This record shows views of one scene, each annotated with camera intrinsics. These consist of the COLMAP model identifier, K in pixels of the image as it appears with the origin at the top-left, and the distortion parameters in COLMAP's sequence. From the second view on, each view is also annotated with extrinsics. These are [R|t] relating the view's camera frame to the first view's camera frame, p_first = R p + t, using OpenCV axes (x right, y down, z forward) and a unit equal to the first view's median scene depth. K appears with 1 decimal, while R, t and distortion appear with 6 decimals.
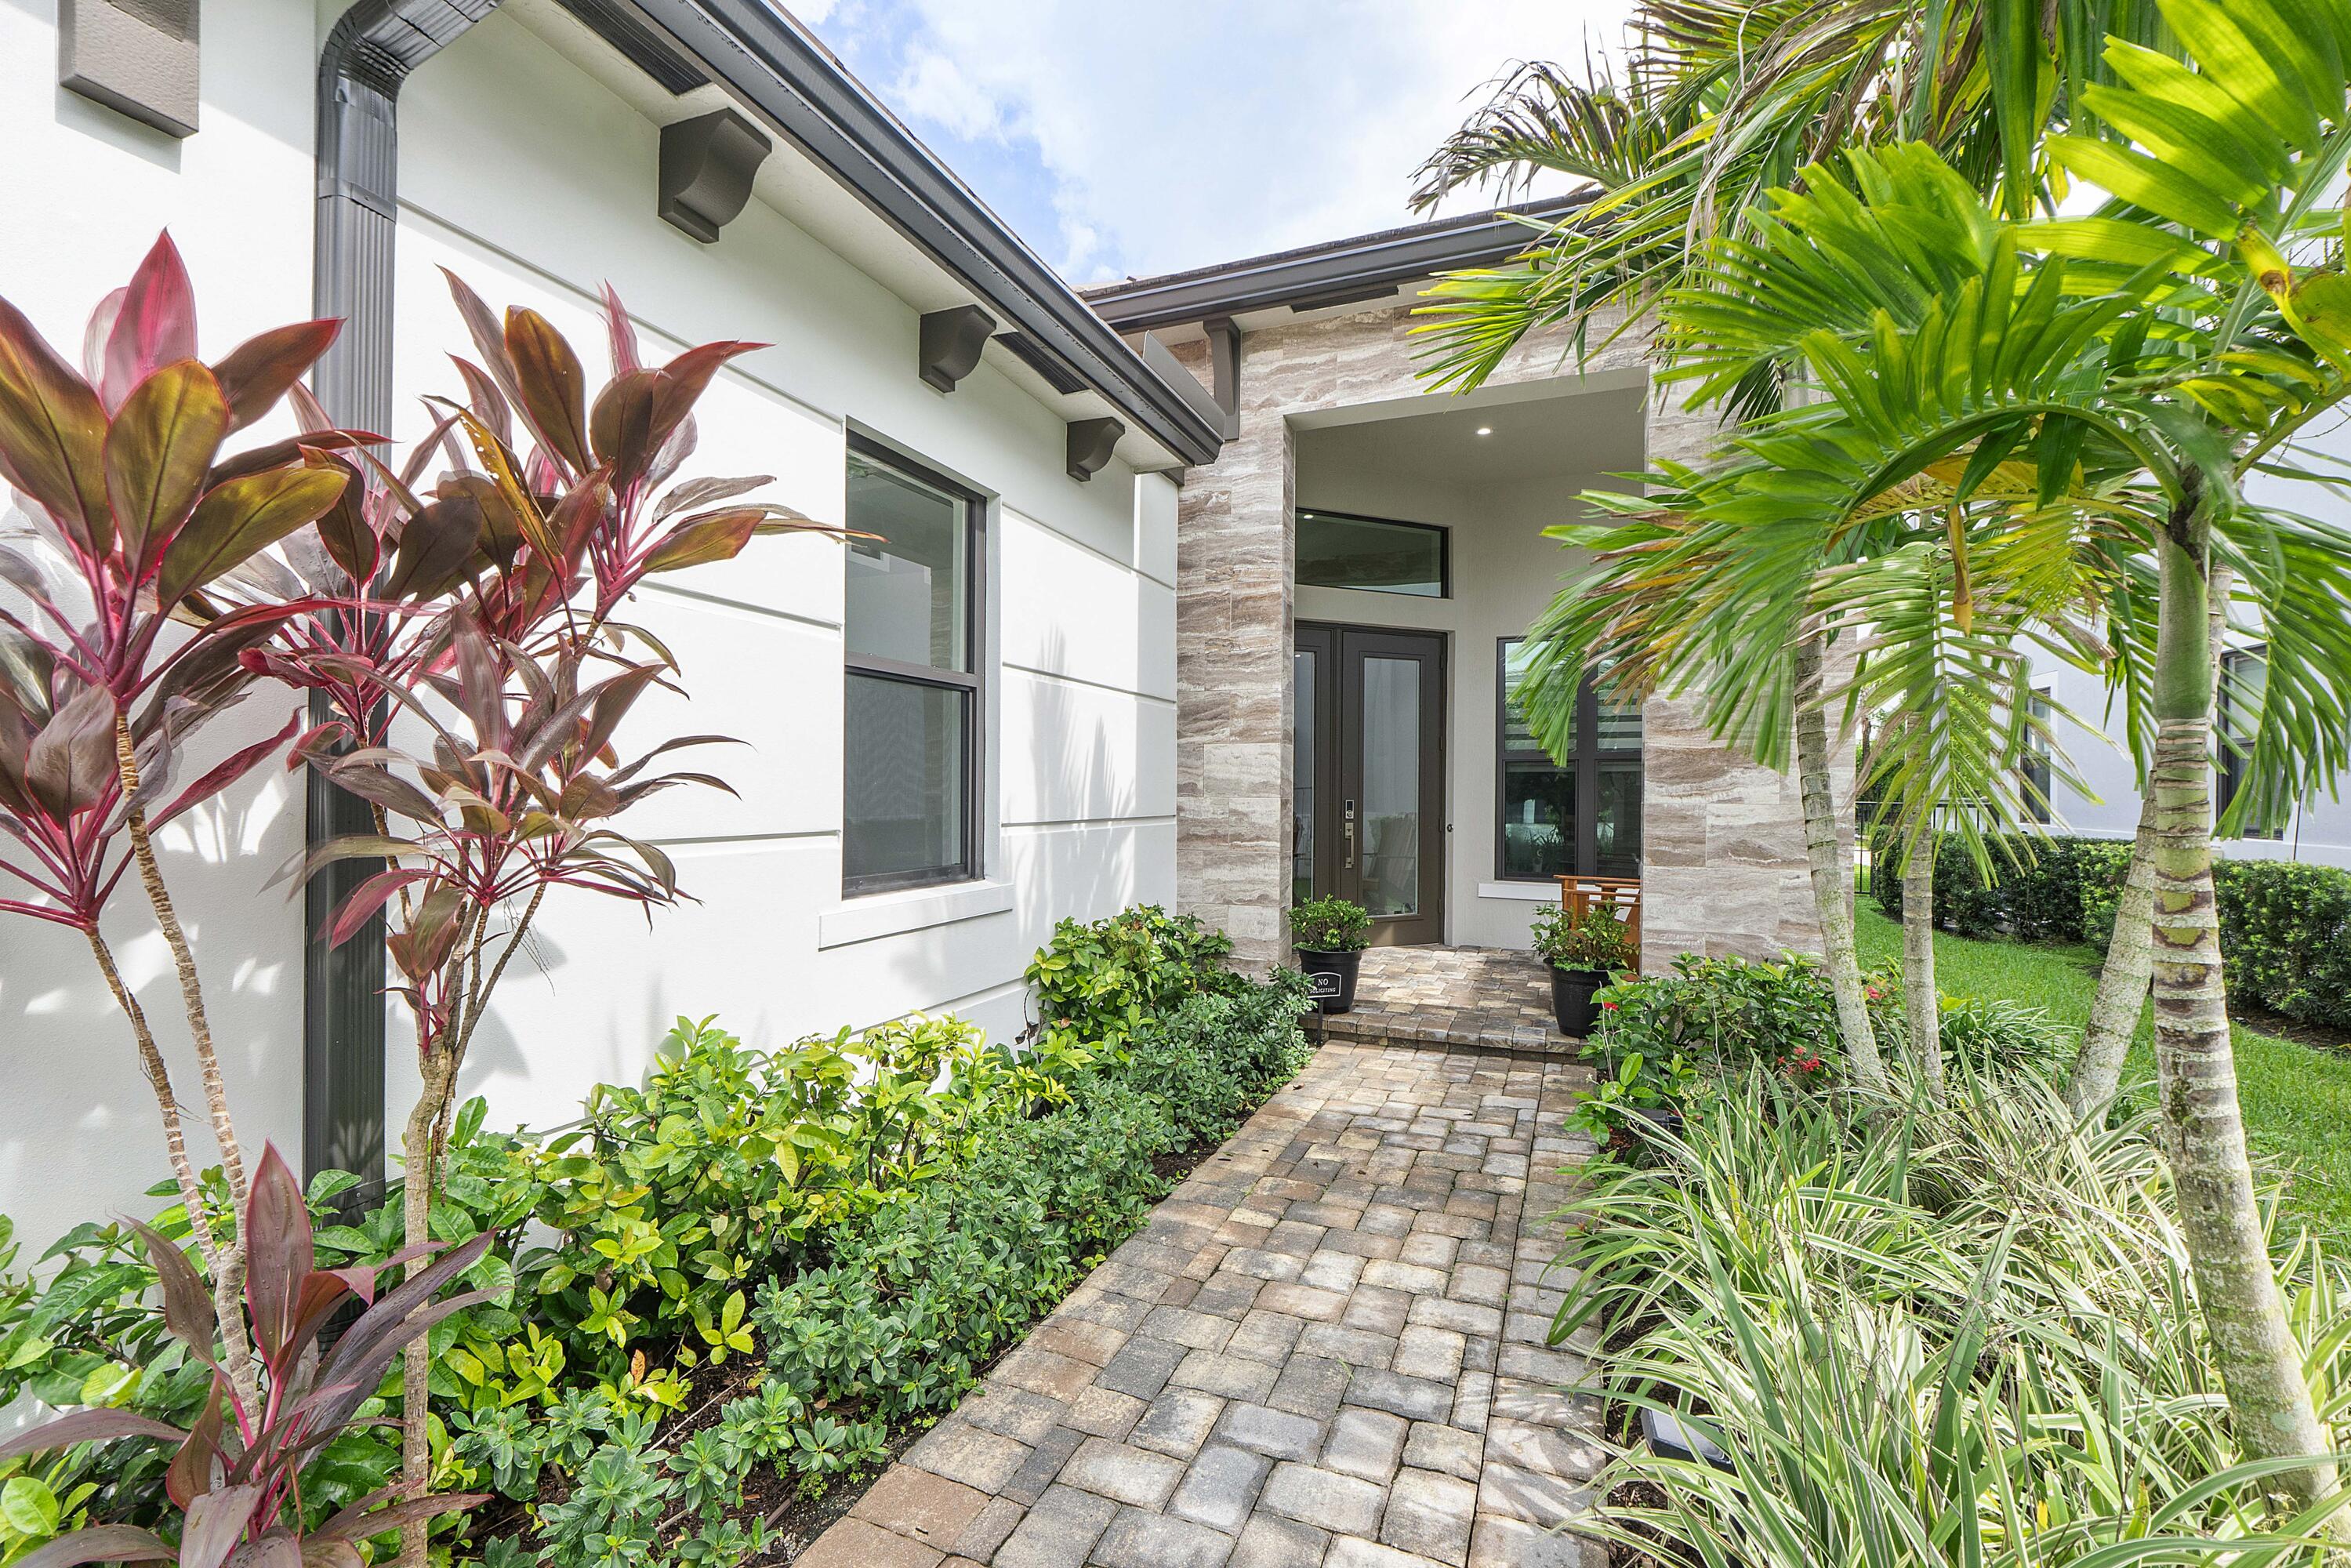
lens RADIAL K [[988.7, 0, 1178.8], [0, 988.7, 788.1], [0, 0, 1]] dist [-0.006125, -0.000145]
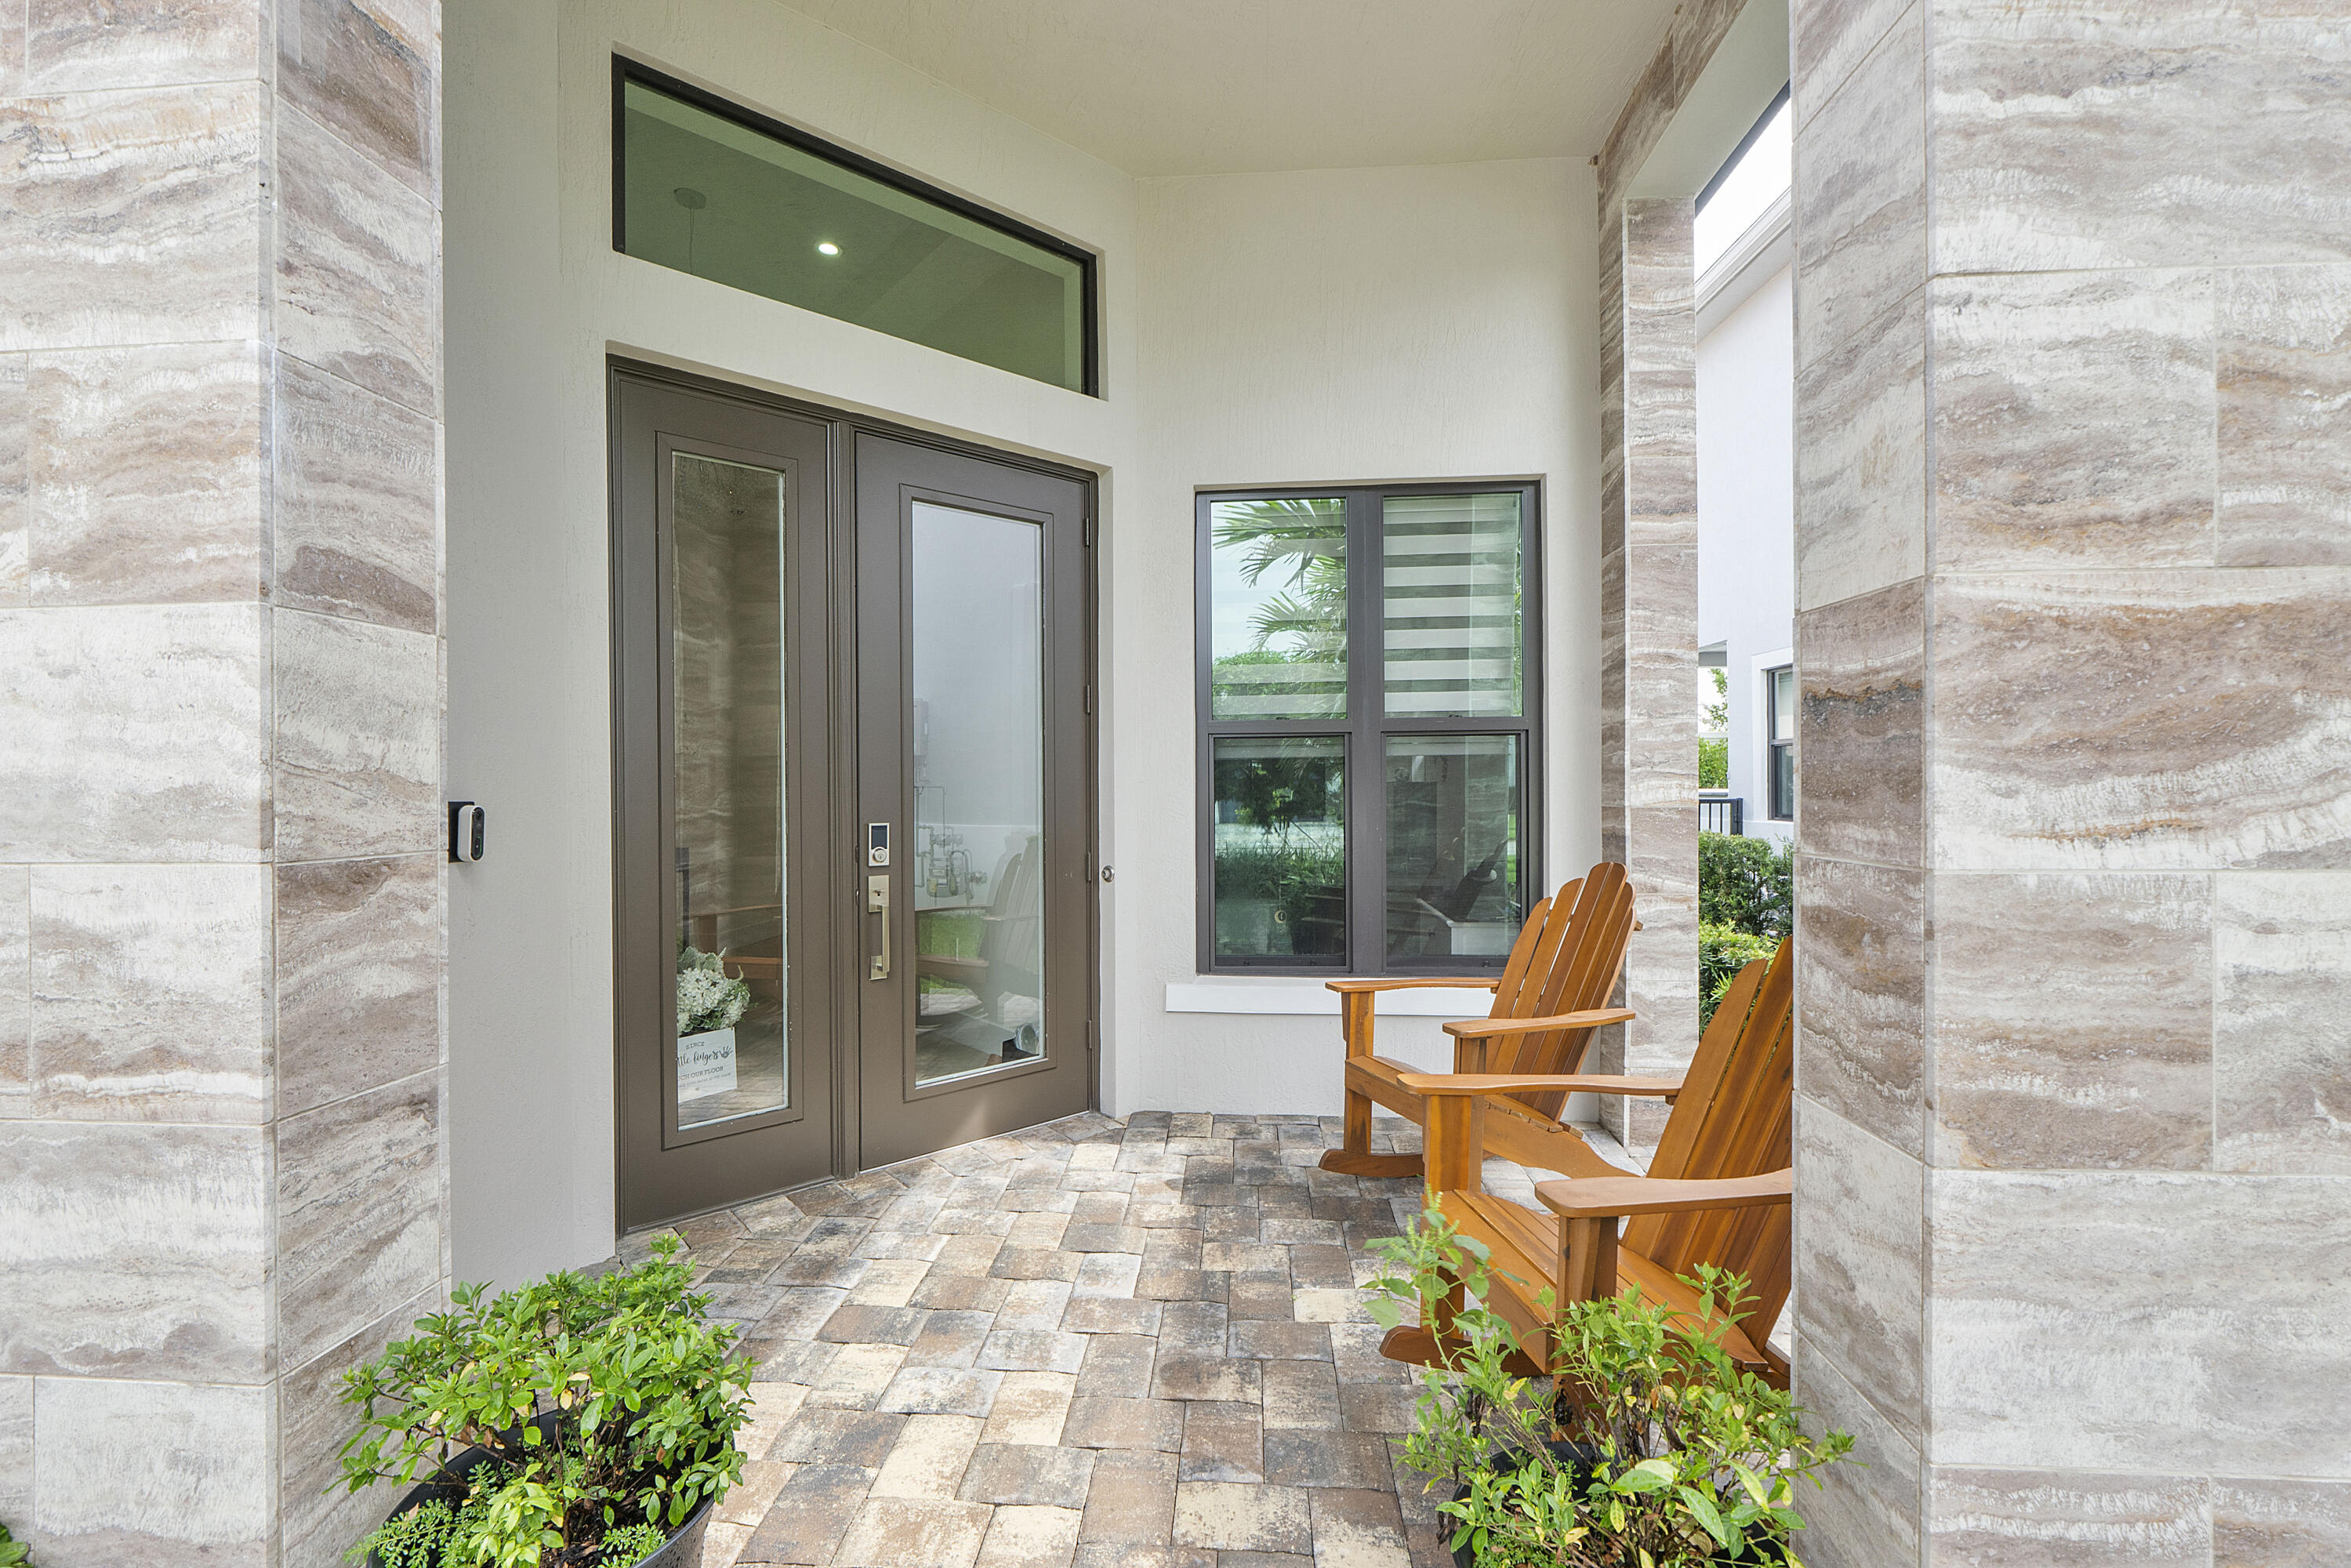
lens RADIAL K [[988.7, 0, 1178.8], [0, 988.7, 788.1], [0, 0, 1]] dist [-0.006125, -0.000145]
pose [[0.951343, -0.015509, 0.307744, 0.167882], [0.015250, 0.999878, 0.003248, -0.002764], [-0.307757, 0.001603, 0.951464, 0.557415]]
